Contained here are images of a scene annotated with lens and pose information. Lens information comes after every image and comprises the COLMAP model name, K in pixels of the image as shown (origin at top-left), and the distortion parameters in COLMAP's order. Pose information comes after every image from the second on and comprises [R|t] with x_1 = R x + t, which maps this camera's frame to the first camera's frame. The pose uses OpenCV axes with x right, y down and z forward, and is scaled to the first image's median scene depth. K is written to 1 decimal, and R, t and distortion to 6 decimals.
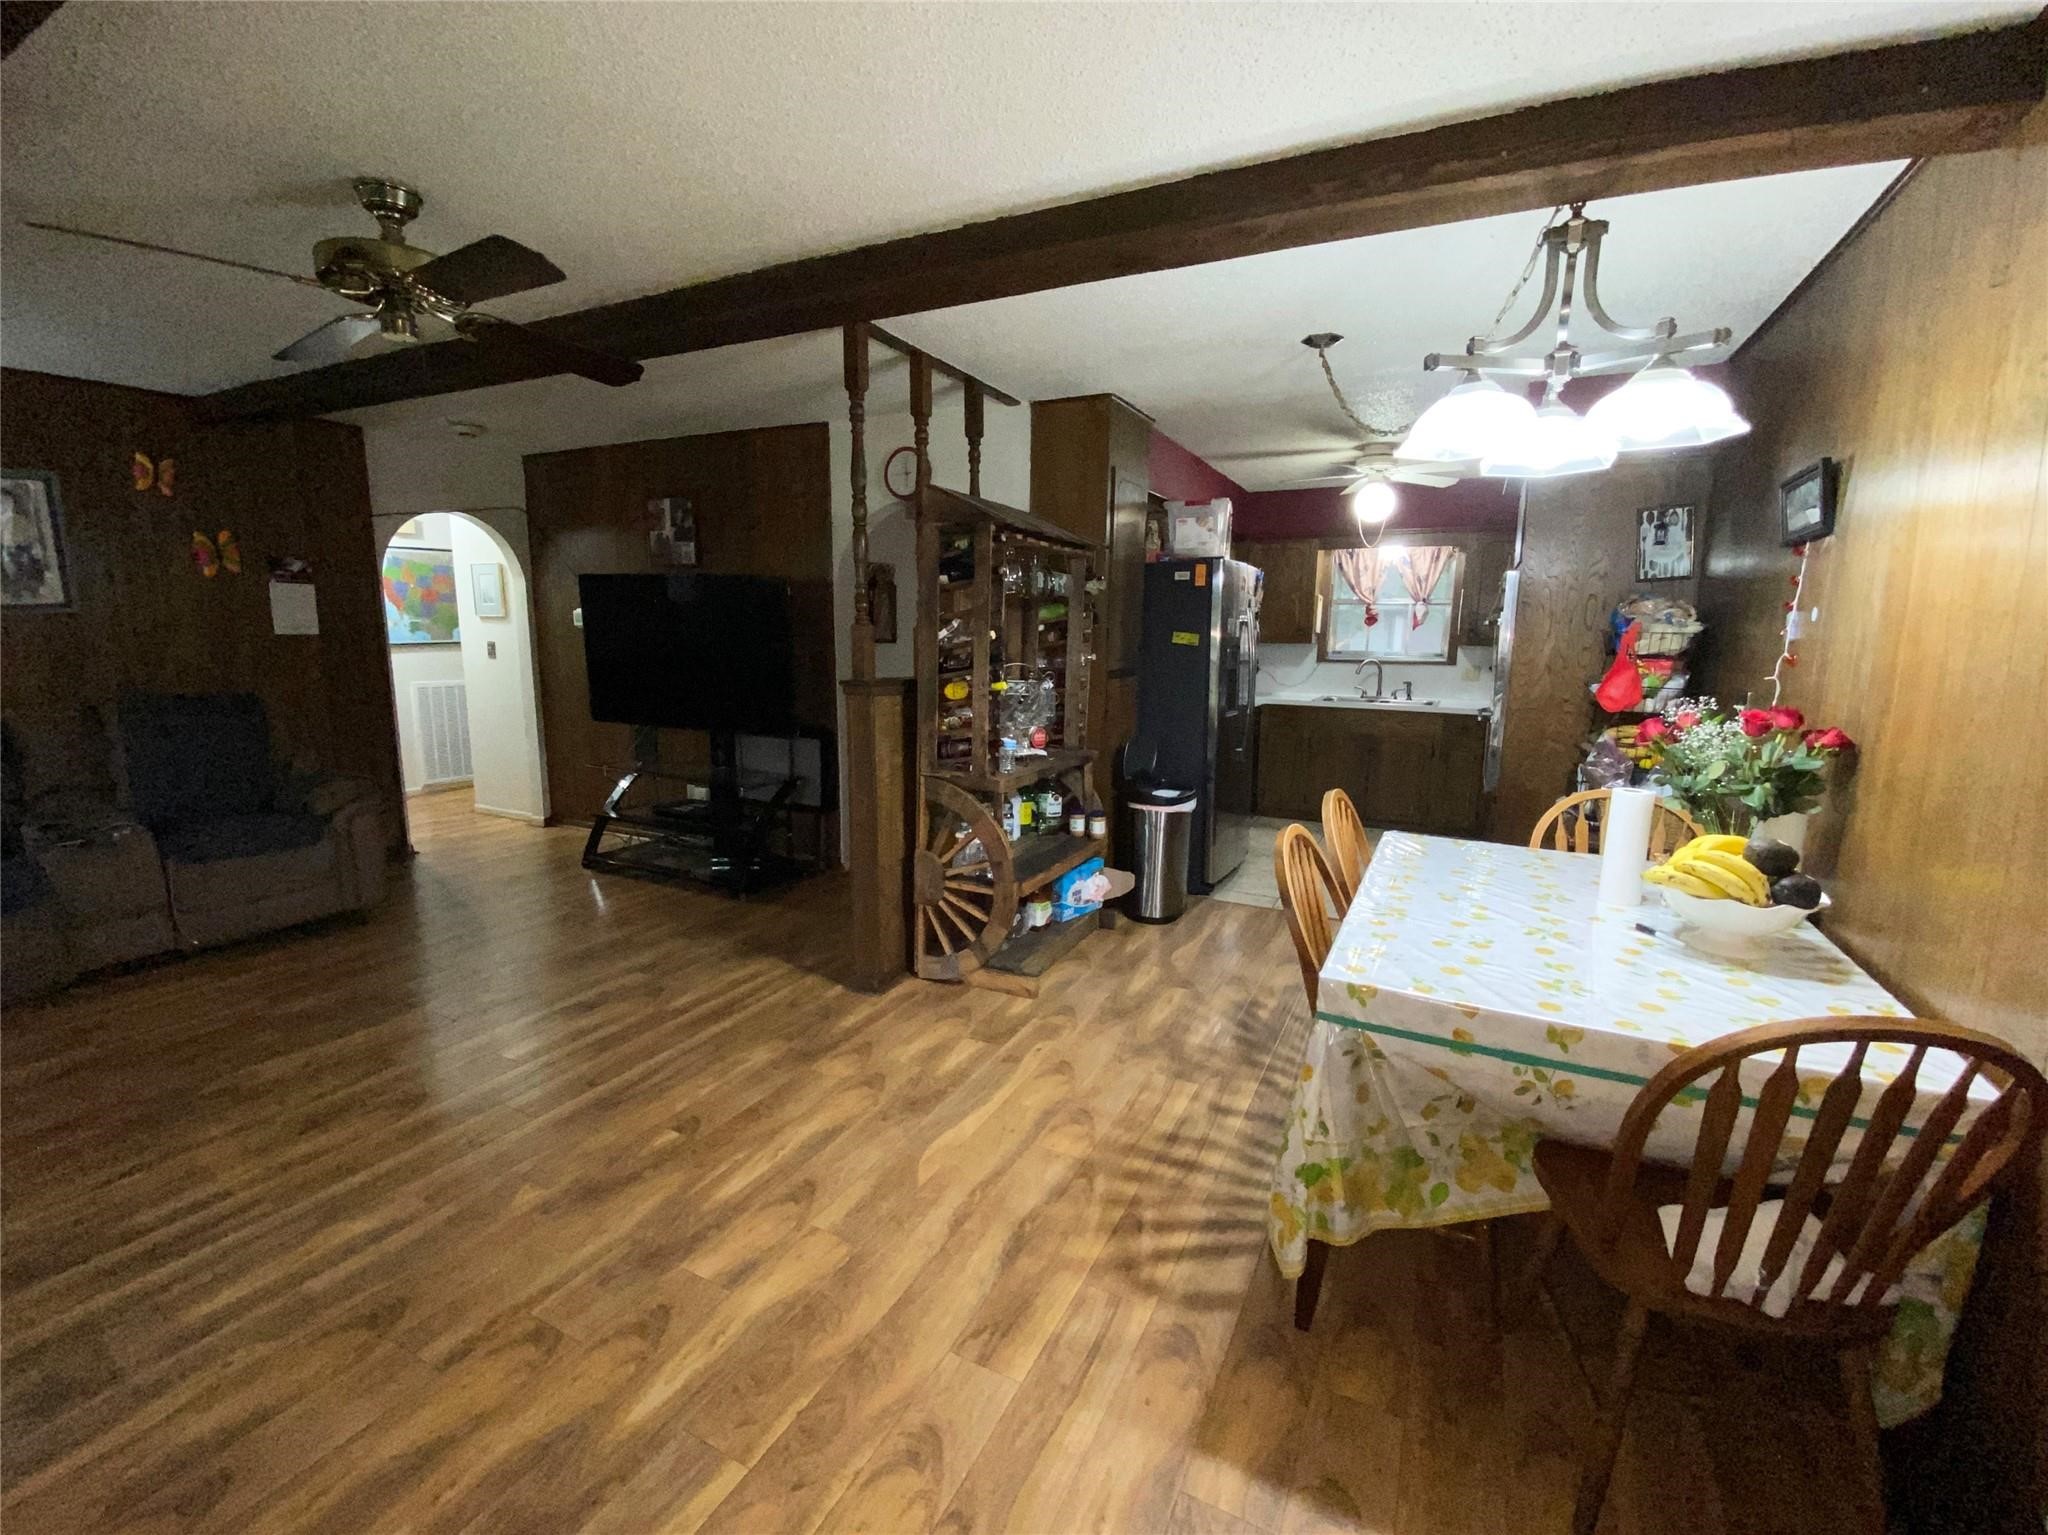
lens RADIAL K [[842.6, 0, 1029.7], [0, 842.6, 768.6], [0, 0, 1]] dist [0.000789, -0.010542]
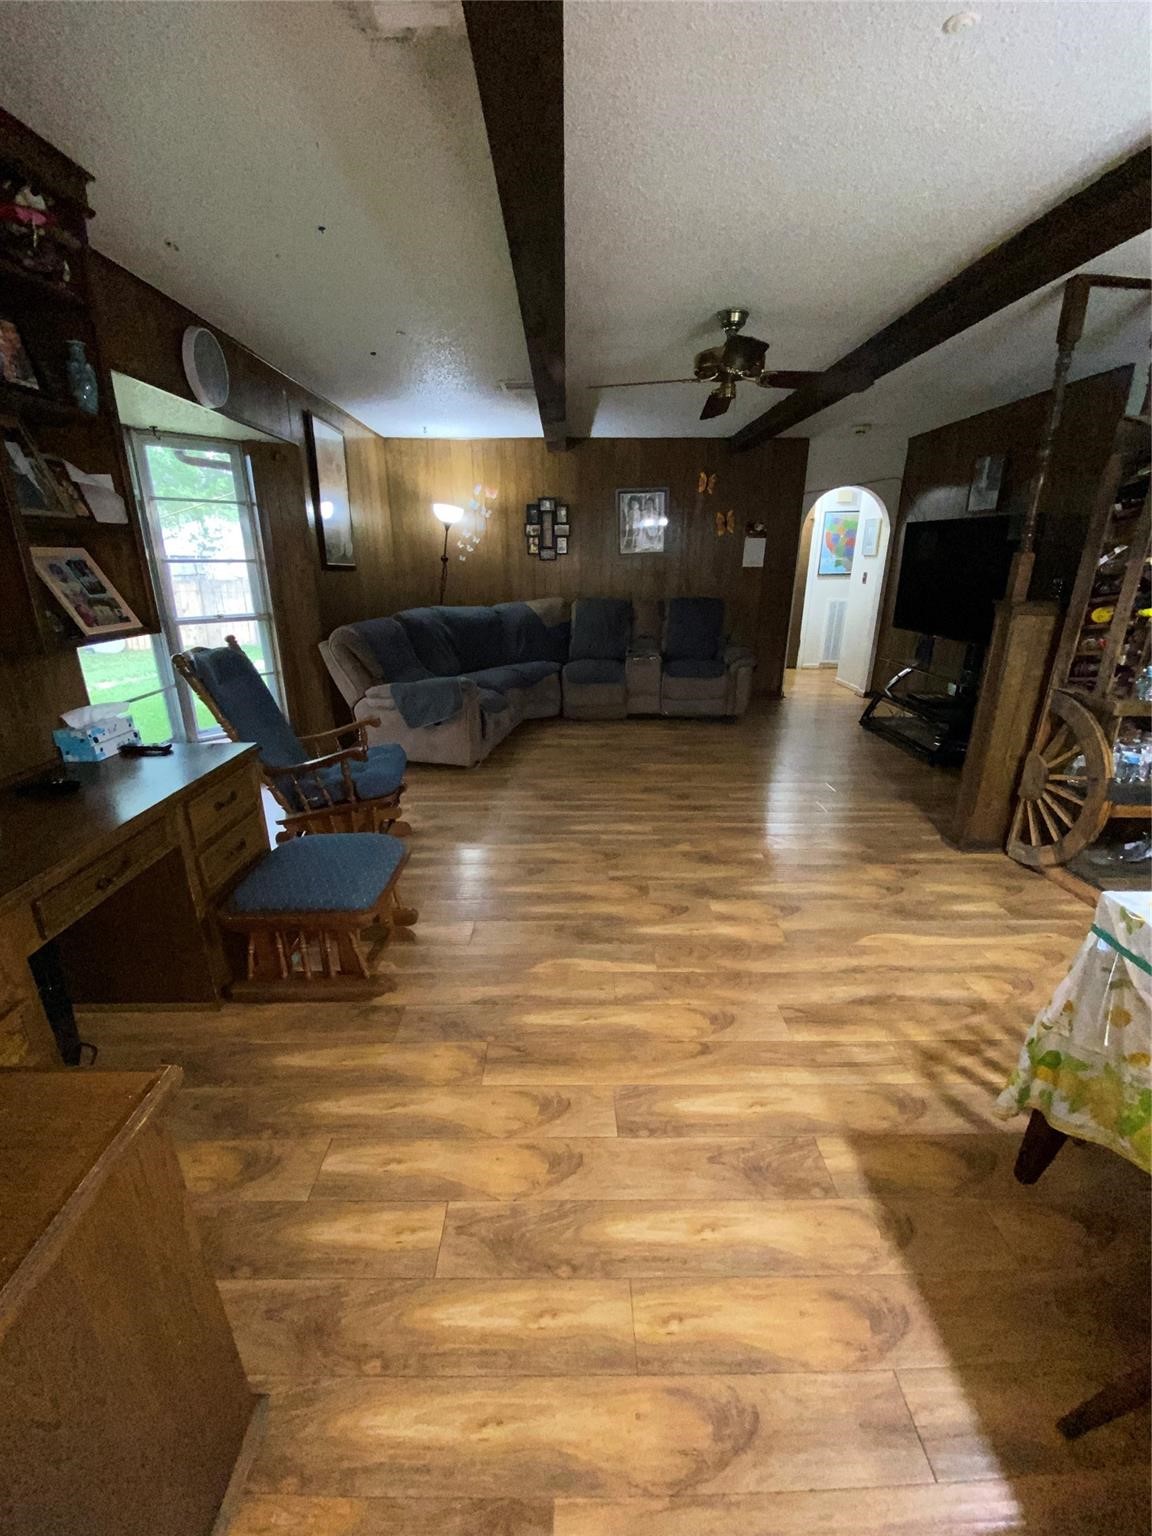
lens RADIAL K [[631.9, 0, 583.0], [0, 631.9, 759.1], [0, 0, 1]] dist [0.000789, -0.010542]
pose [[0.458241, 0.253659, -0.851864, 0.358756], [-0.143050, 0.966966, 0.210982, 0.012301], [0.877241, 0.025178, 0.479389, 0.034178]]
